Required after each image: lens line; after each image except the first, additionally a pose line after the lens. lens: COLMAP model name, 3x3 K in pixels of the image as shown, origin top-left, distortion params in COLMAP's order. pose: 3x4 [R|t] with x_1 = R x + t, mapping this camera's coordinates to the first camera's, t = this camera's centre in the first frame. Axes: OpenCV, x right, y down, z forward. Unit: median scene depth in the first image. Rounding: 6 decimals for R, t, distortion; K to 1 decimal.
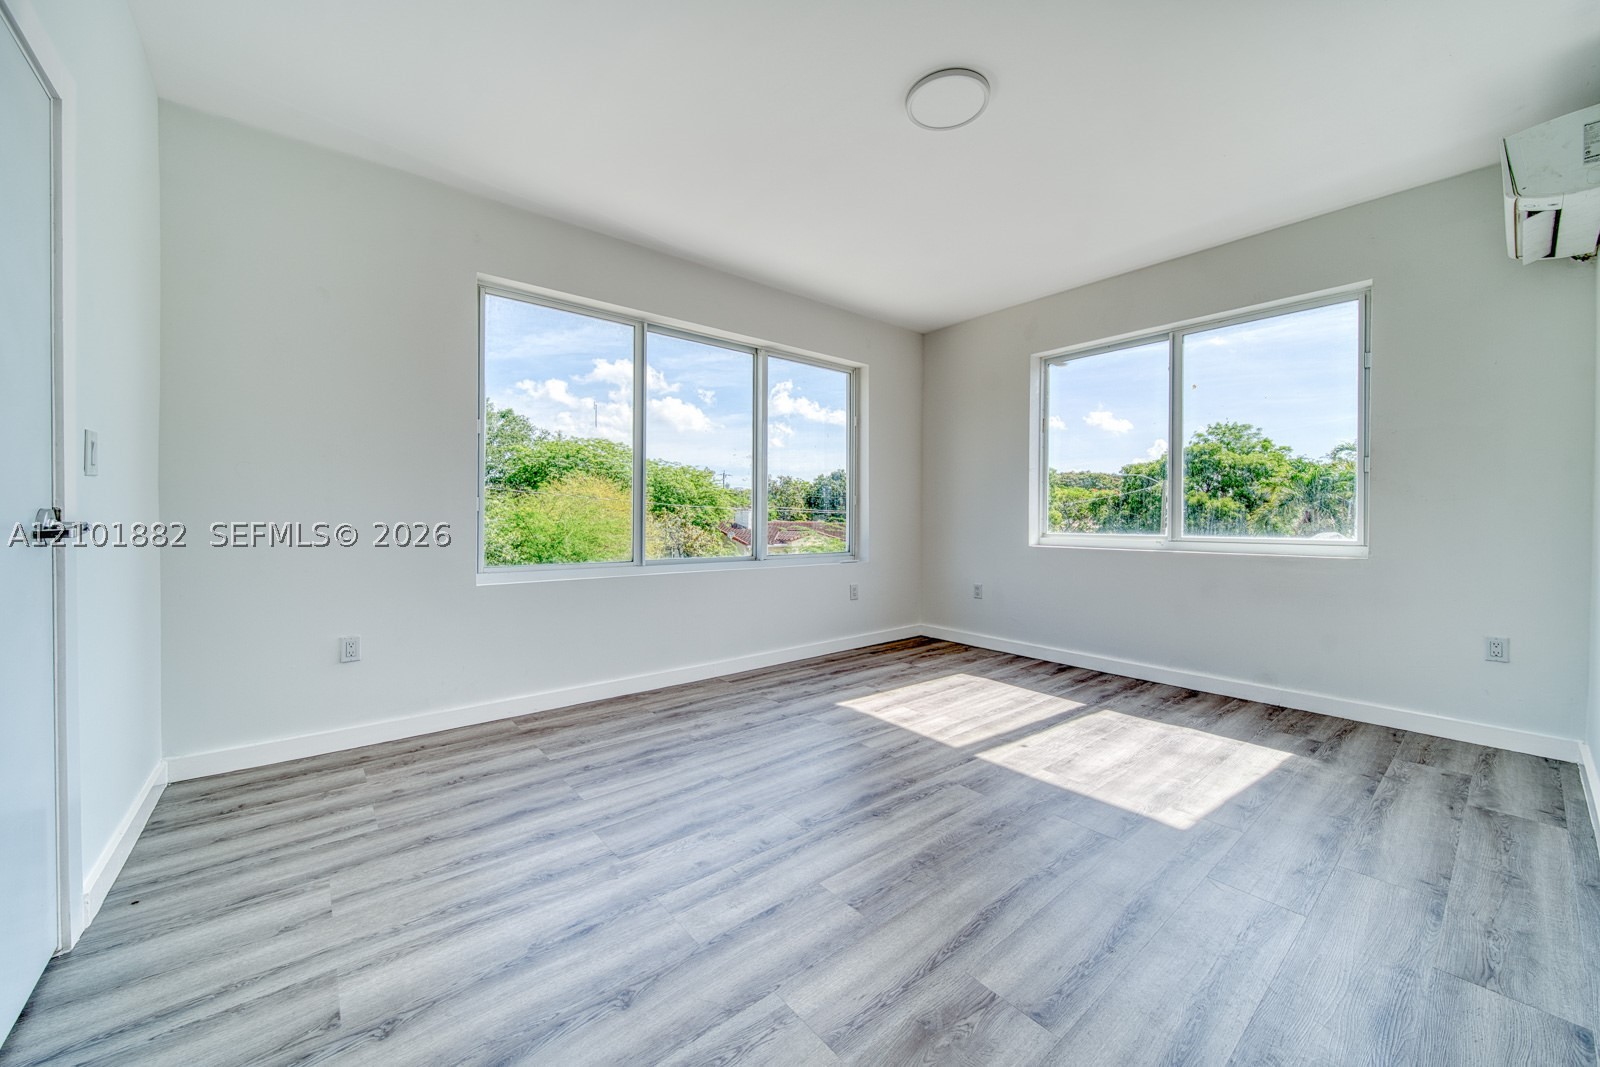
lens RADIAL K [[610.1, 0, 806.3], [0, 610.1, 530.3], [0, 0, 1]] dist [-0.000515, -0.000292]
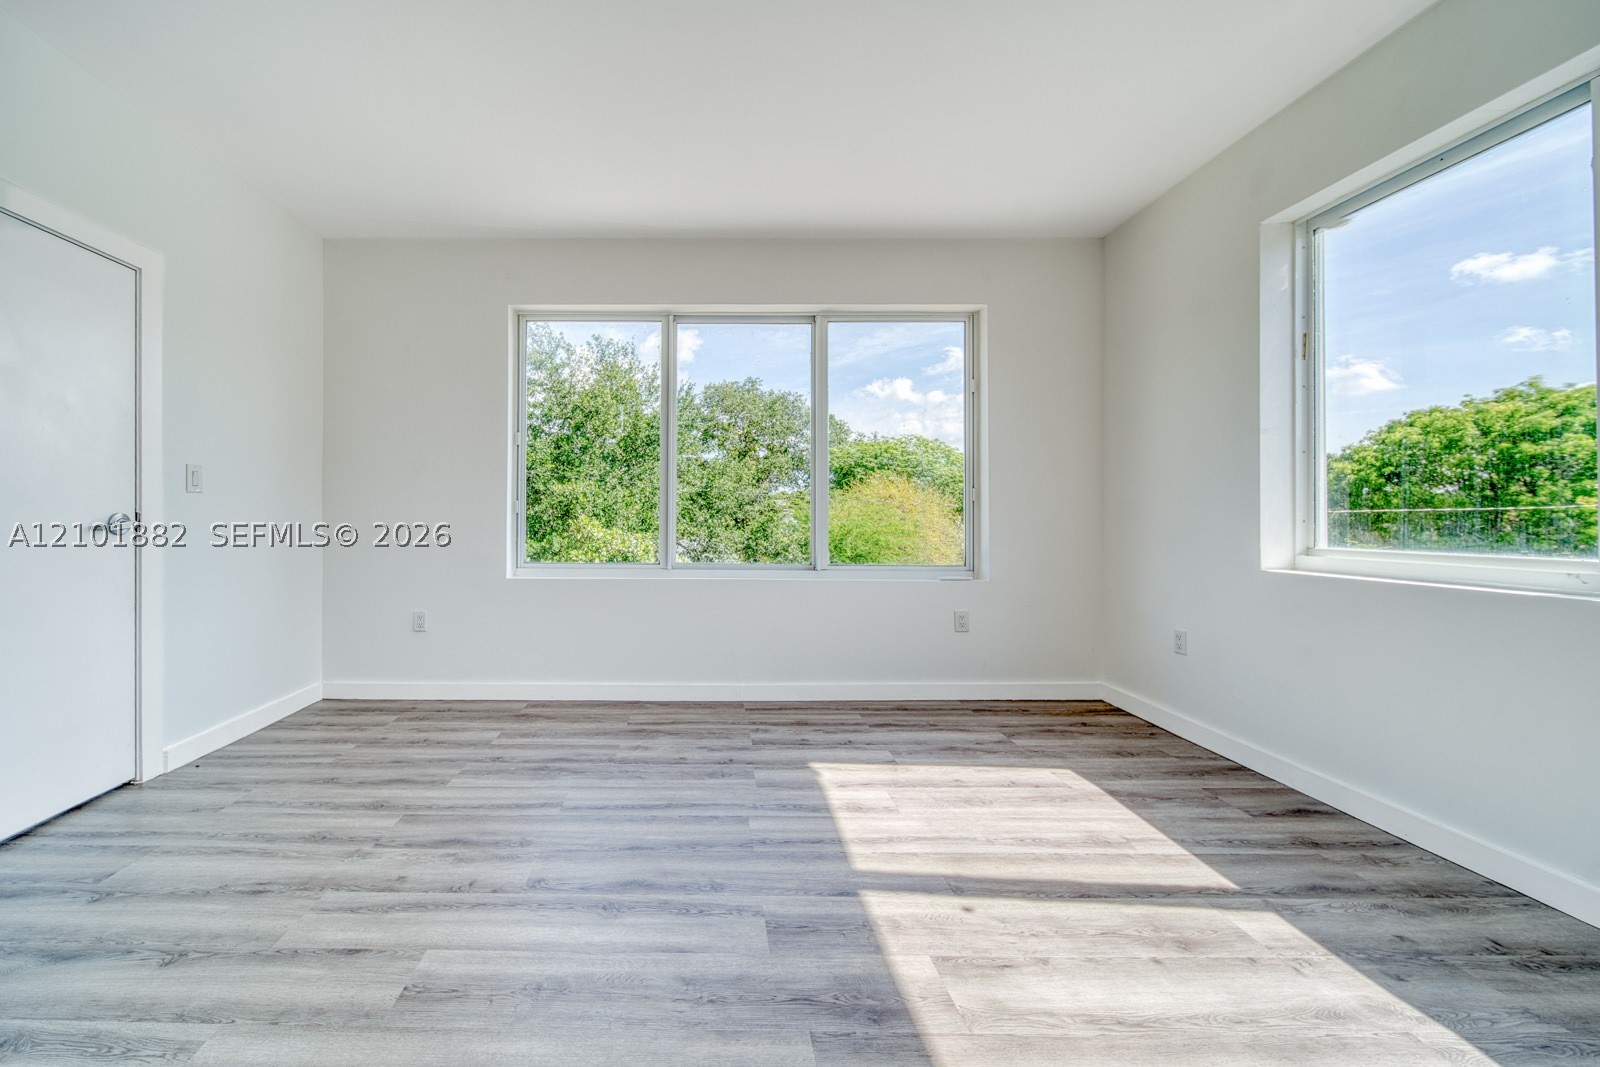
lens RADIAL K [[638.4, 0, 689.4], [0, 638.4, 531.1], [0, 0, 1]] dist [-0.000805, -0.000625]
pose [[0.753437, 0.012784, -0.657396, 0.505907], [-0.013834, 0.999898, 0.003590, -0.008228], [0.657375, 0.006390, 0.753537, 0.326681]]
